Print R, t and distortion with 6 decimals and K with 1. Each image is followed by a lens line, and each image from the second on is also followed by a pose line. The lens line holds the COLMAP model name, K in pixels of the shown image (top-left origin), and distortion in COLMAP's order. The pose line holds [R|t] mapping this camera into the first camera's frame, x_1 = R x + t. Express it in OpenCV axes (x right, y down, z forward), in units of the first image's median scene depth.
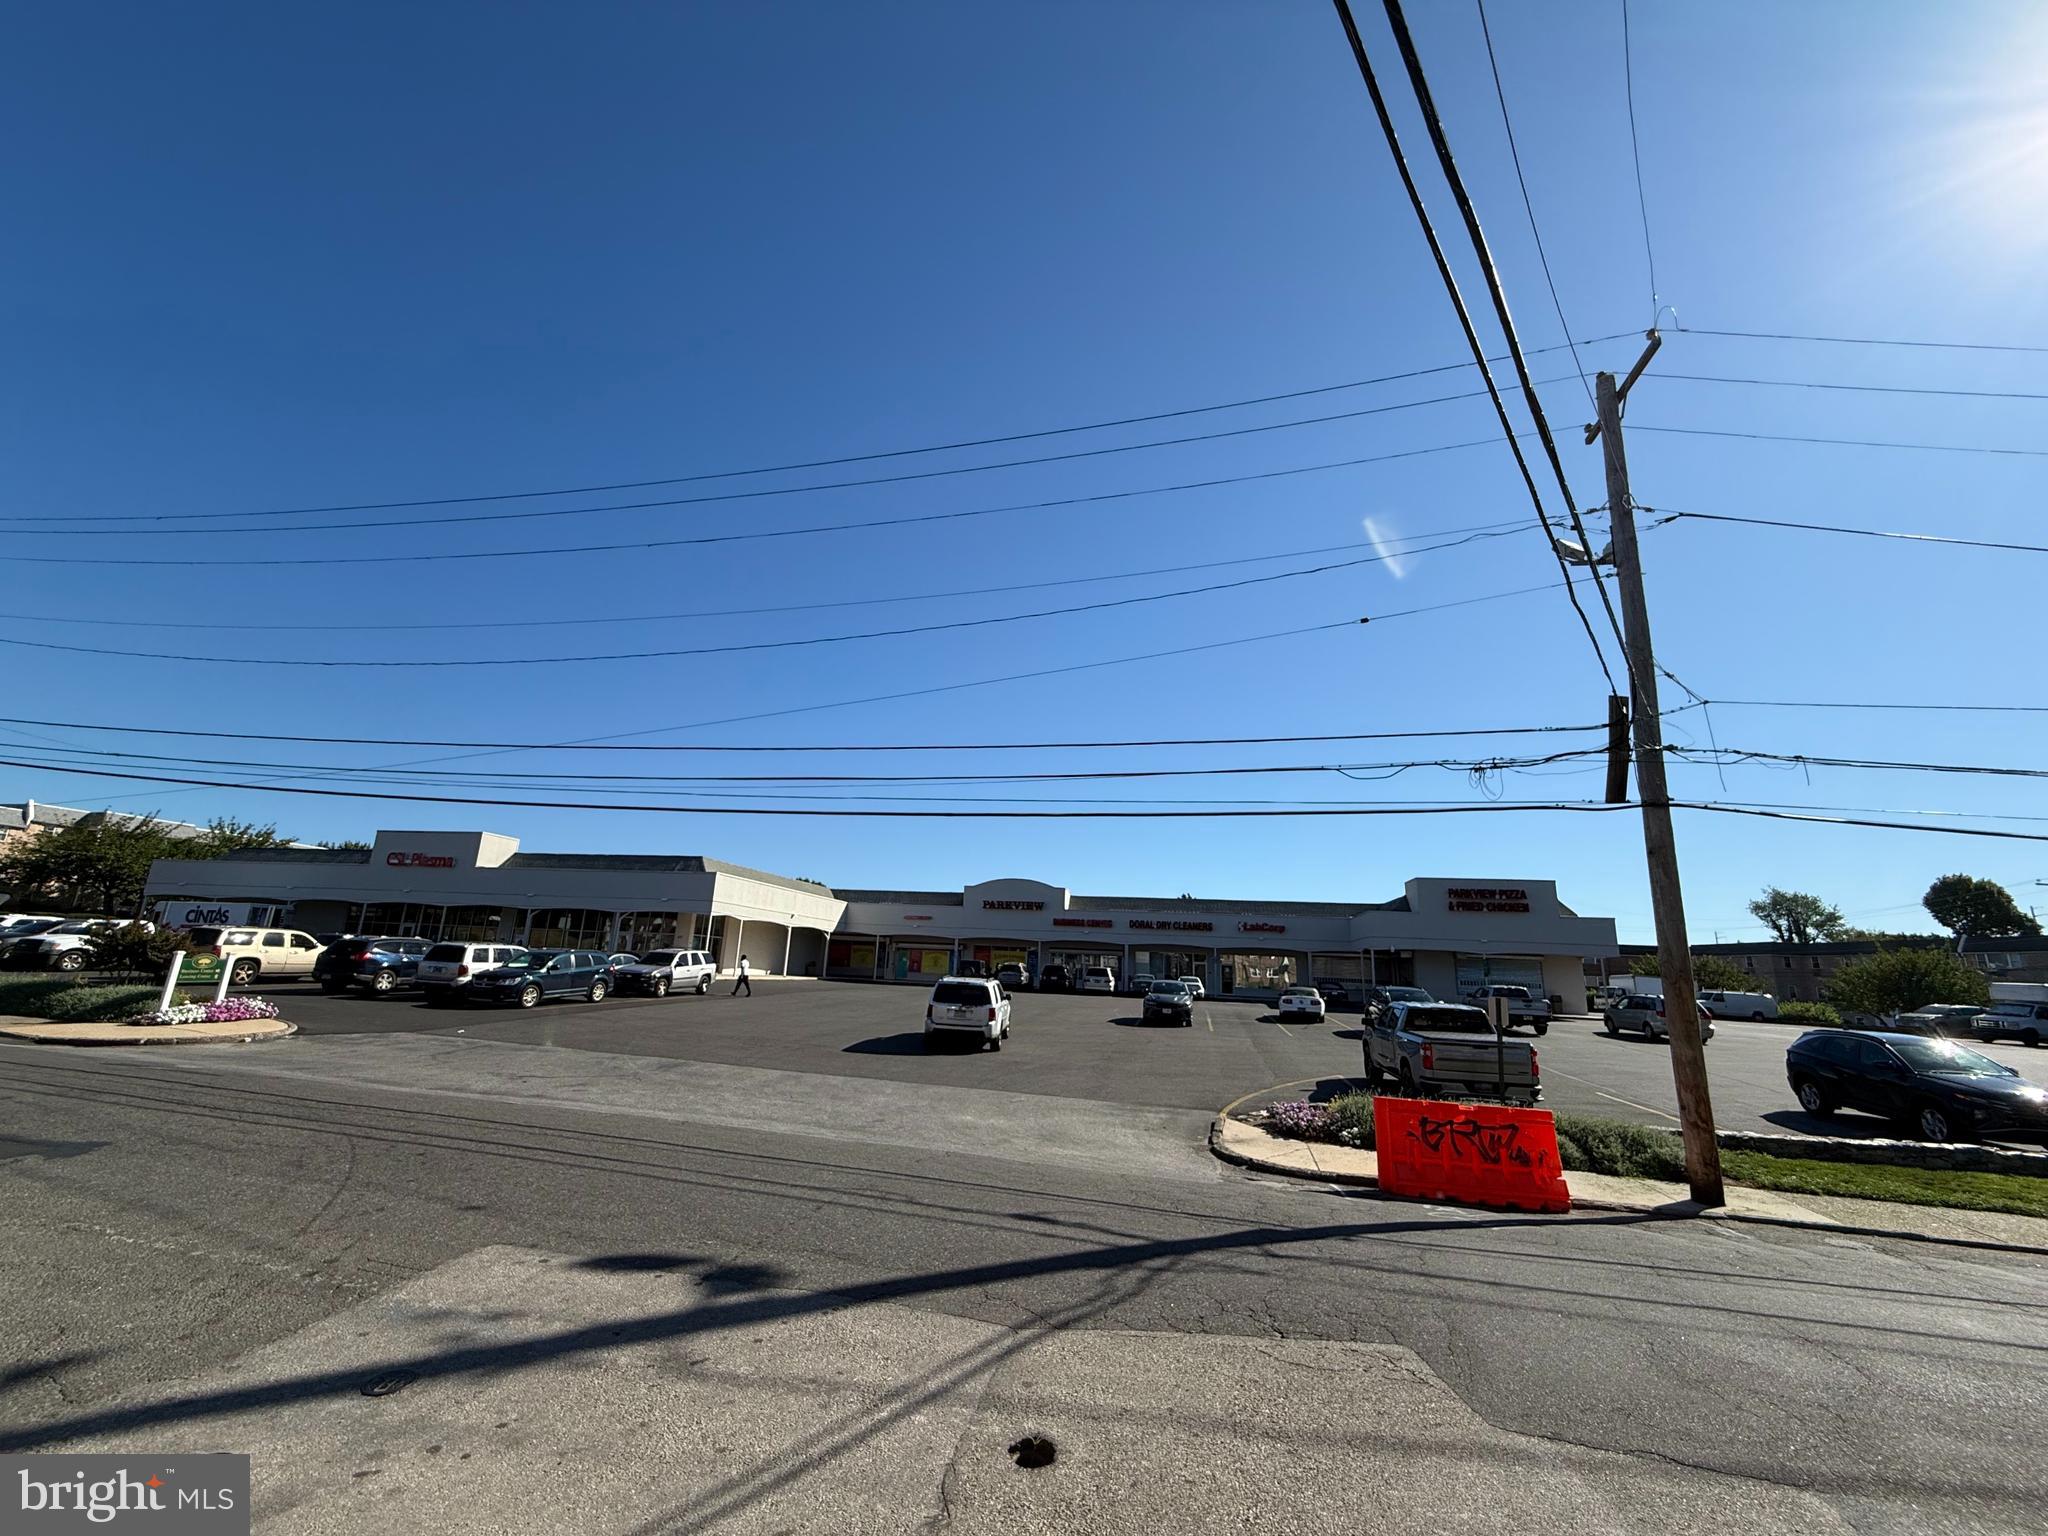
lens RADIAL K [[815.5, 0, 1023.2], [0, 815.5, 767.2], [0, 0, 1]] dist [-0.001637, 0.001129]
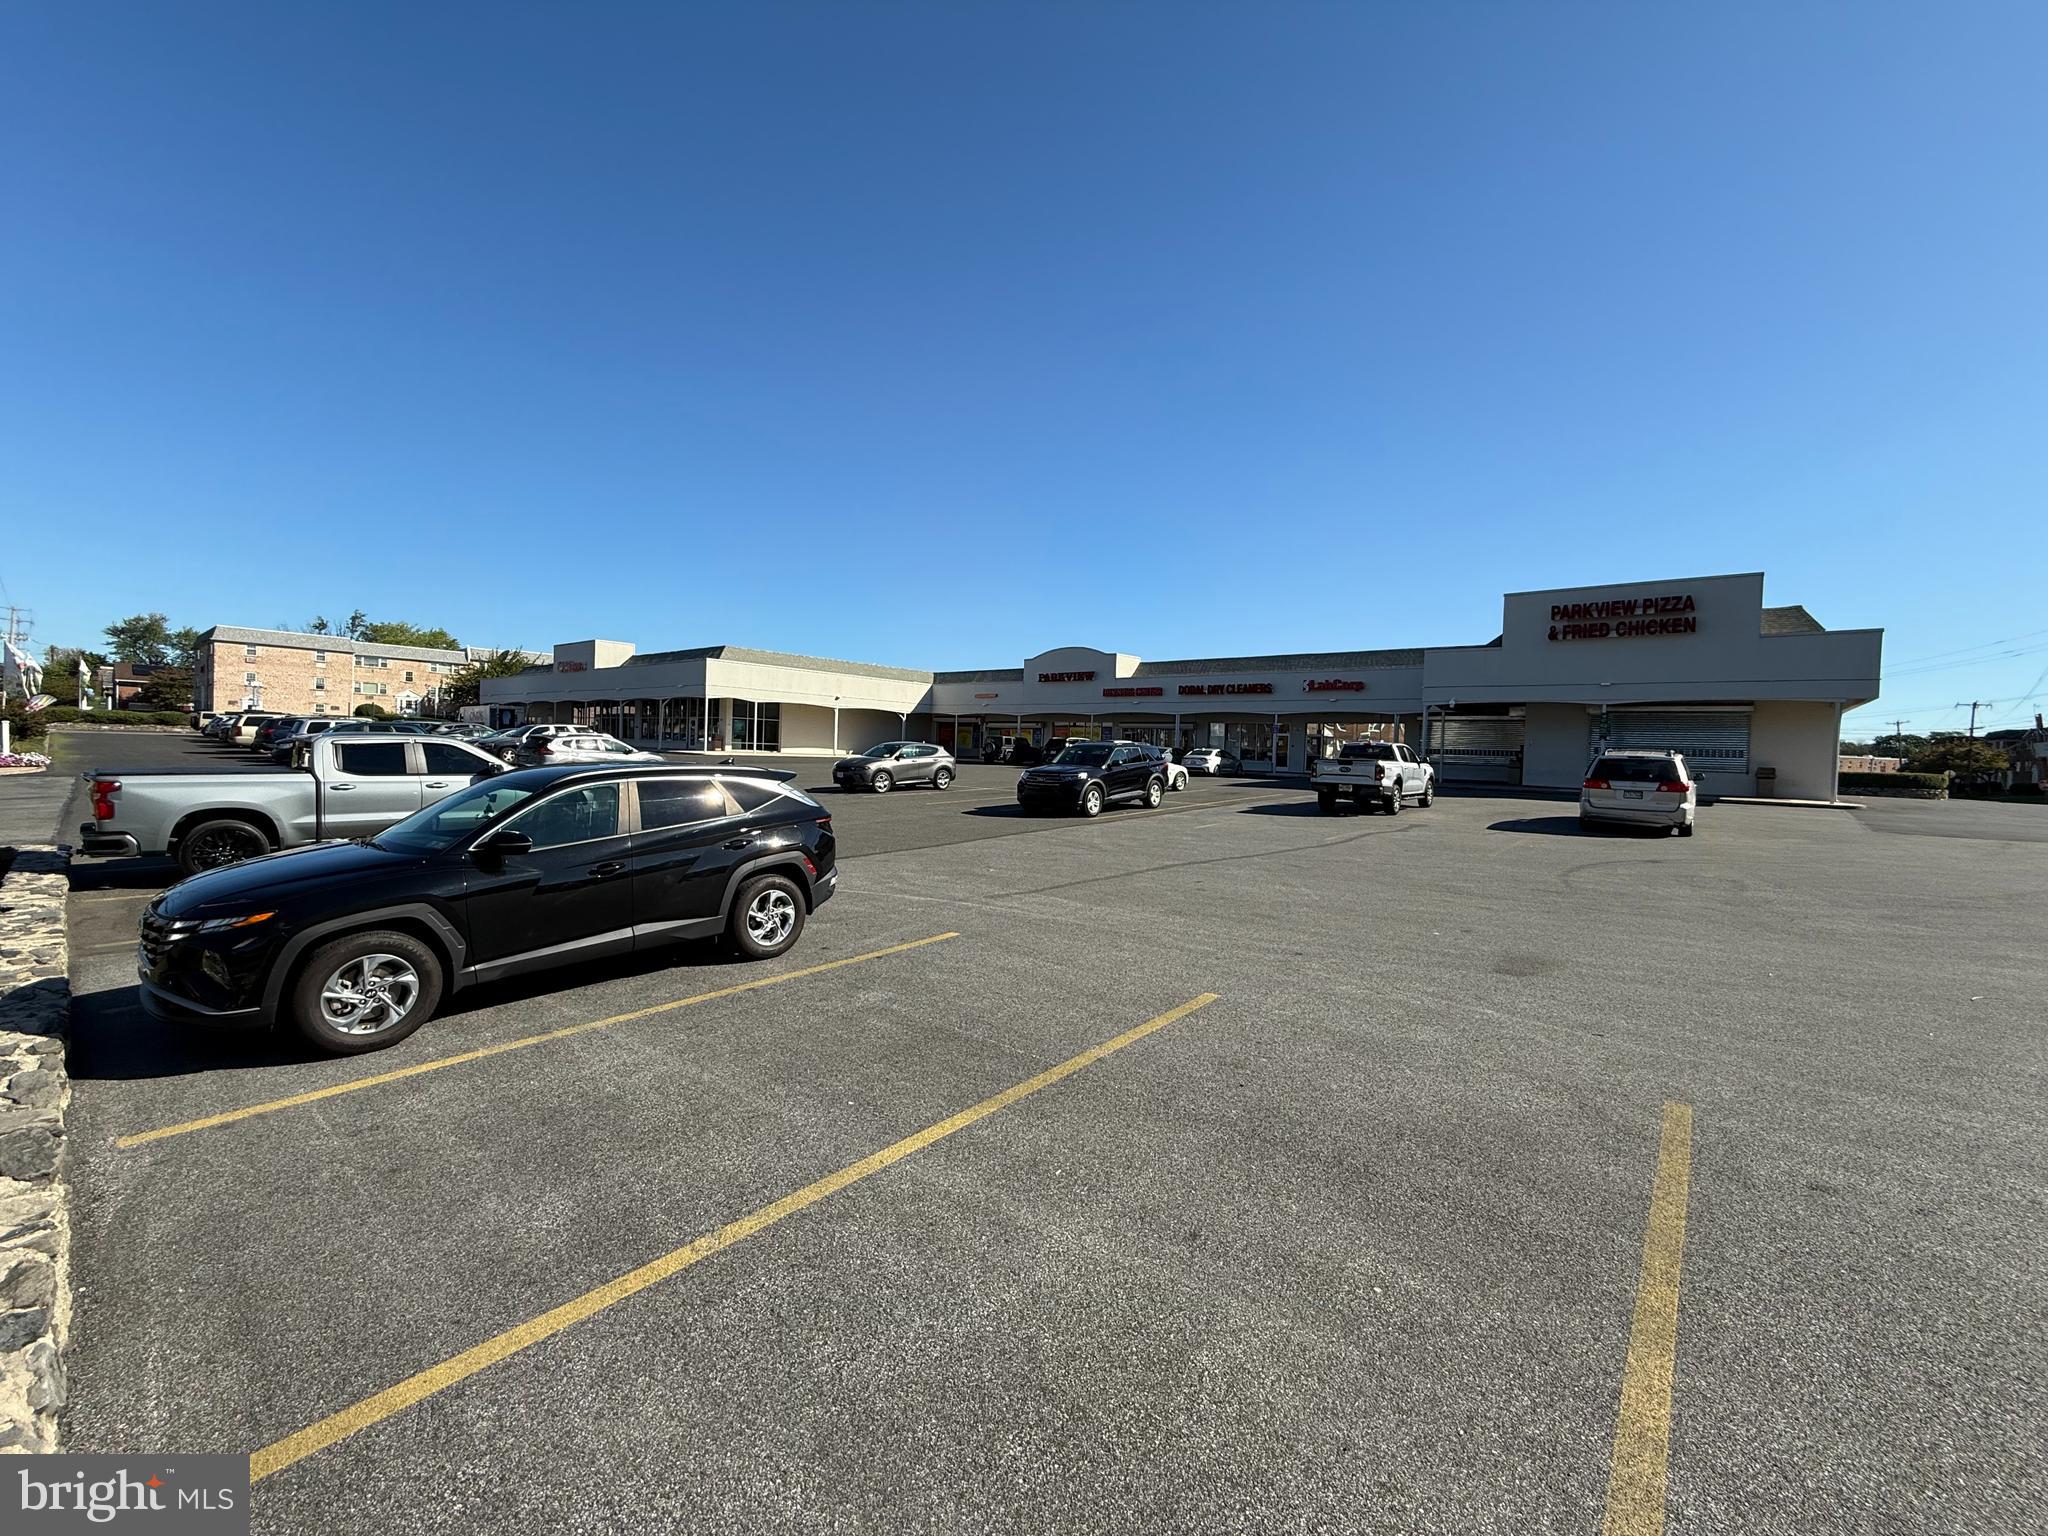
lens RADIAL K [[815.5, 0, 1022.2], [0, 815.5, 765.2], [0, 0, 1]] dist [-0.001637, 0.001129]
pose [[0.873386, -0.005849, -0.486993, 0.410475], [0.123649, 0.969828, 0.210107, 0.073698], [0.471071, -0.243720, 0.847757, 0.203606]]
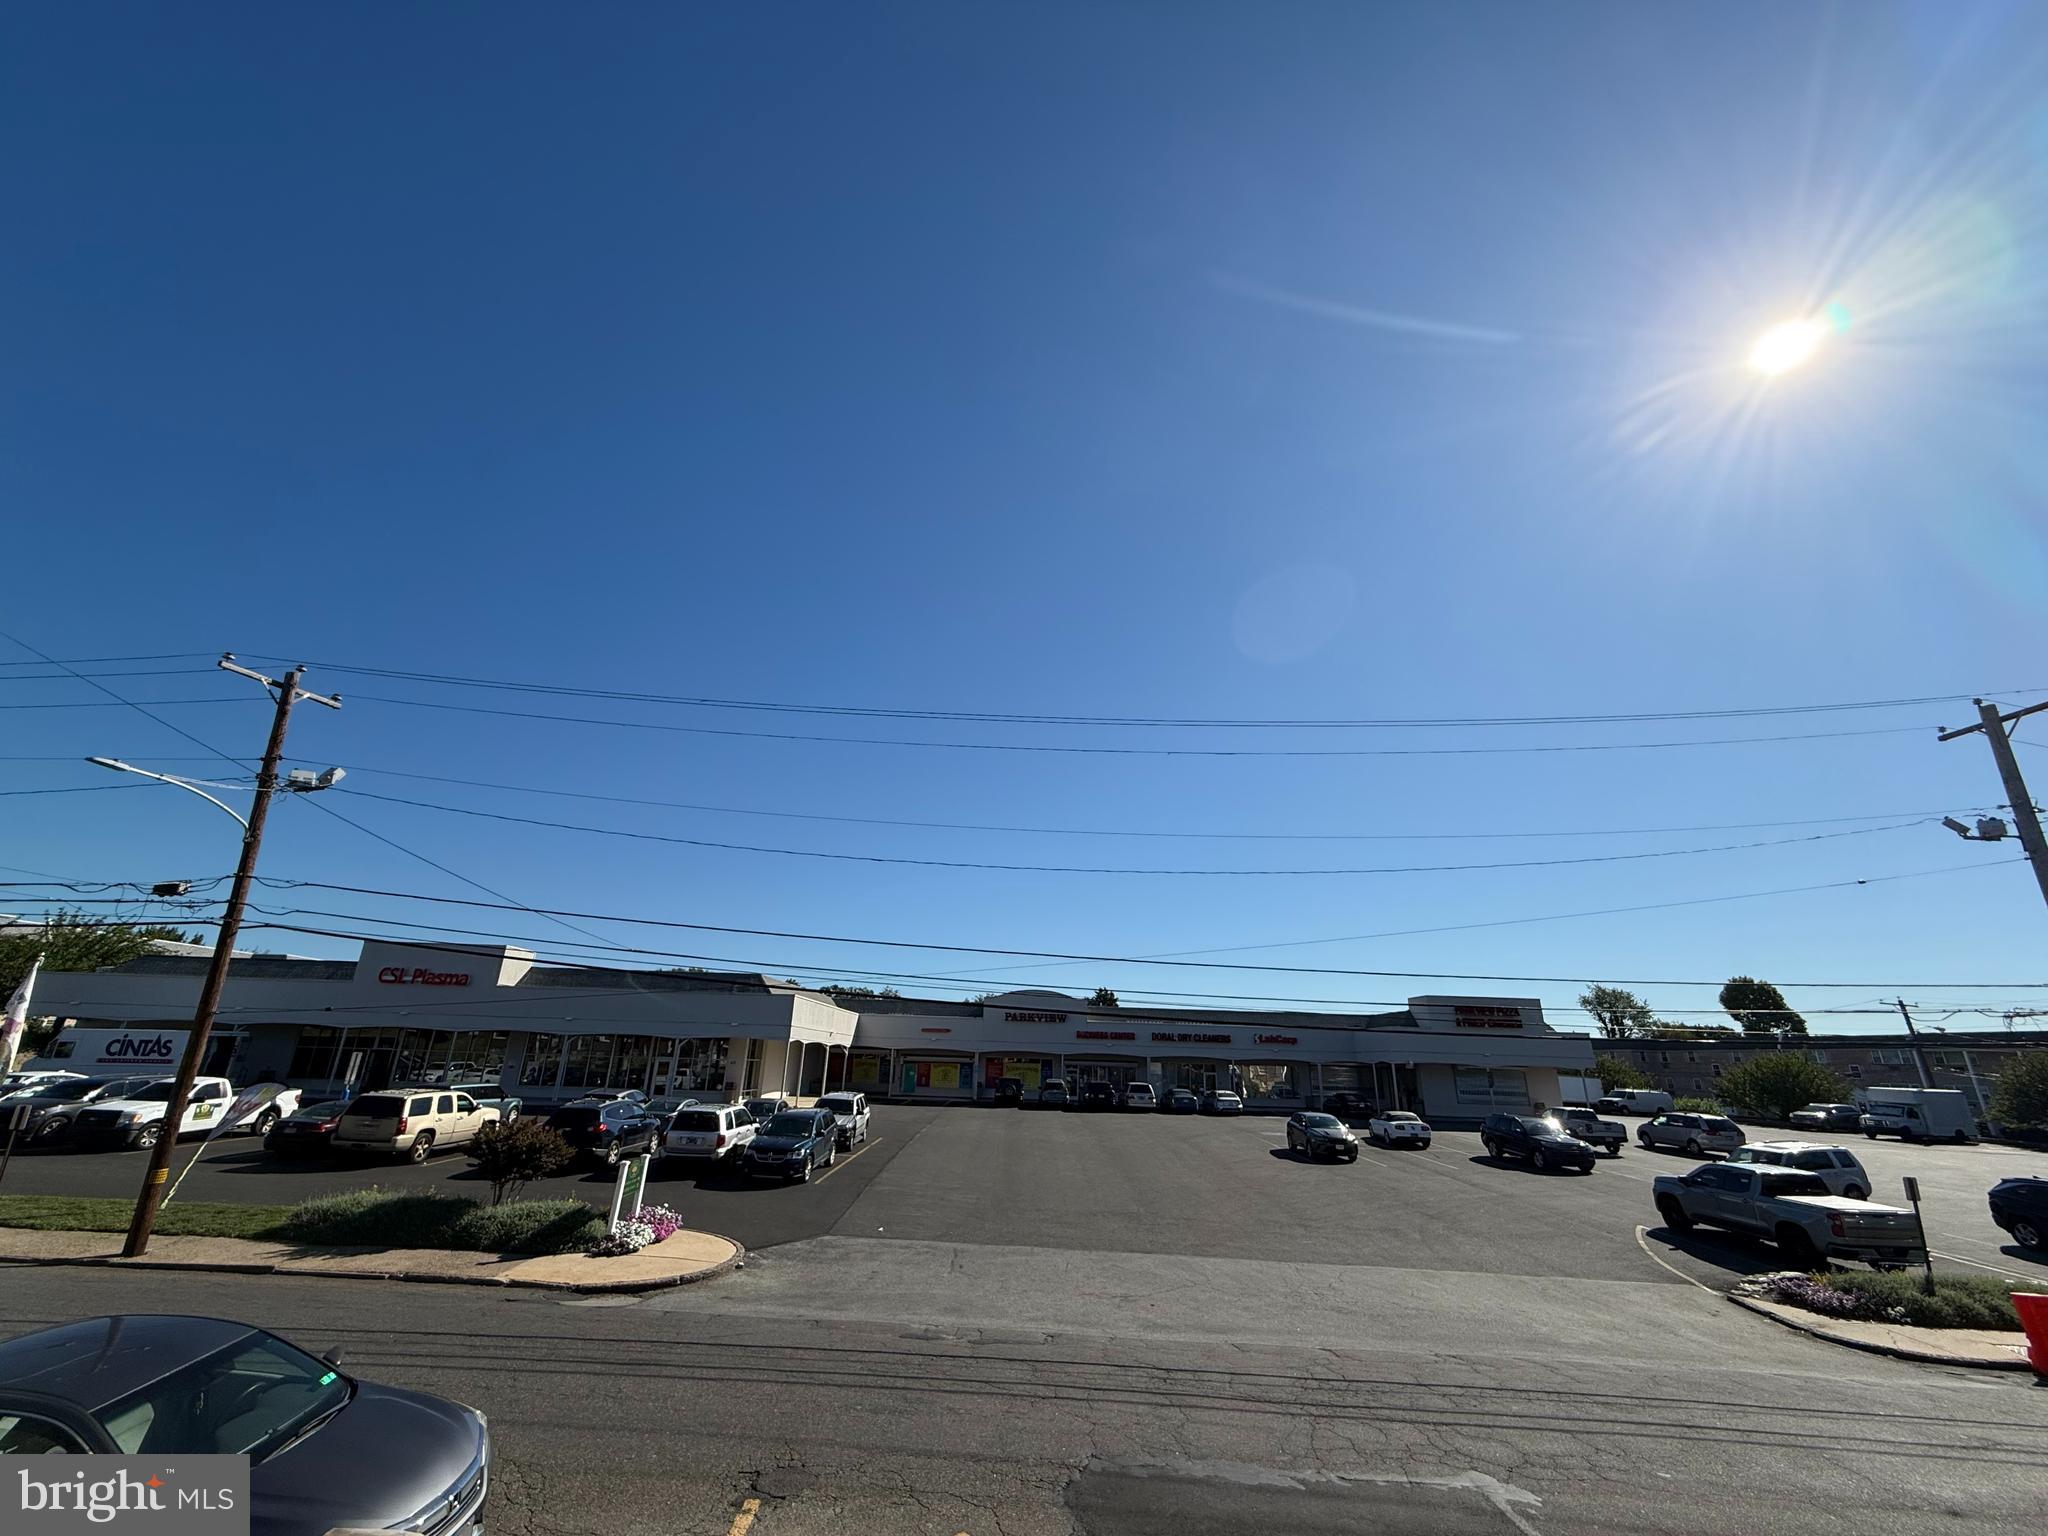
lens RADIAL K [[815.5, 0, 1020.7], [0, 815.5, 769.1], [0, 0, 1]] dist [-0.001637, 0.001129]
pose [[0.980394, 0.051852, 0.190103, -0.253253], [-0.034634, 0.995082, -0.092802, -0.043415], [-0.193980, 0.084399, 0.977368, -0.000710]]
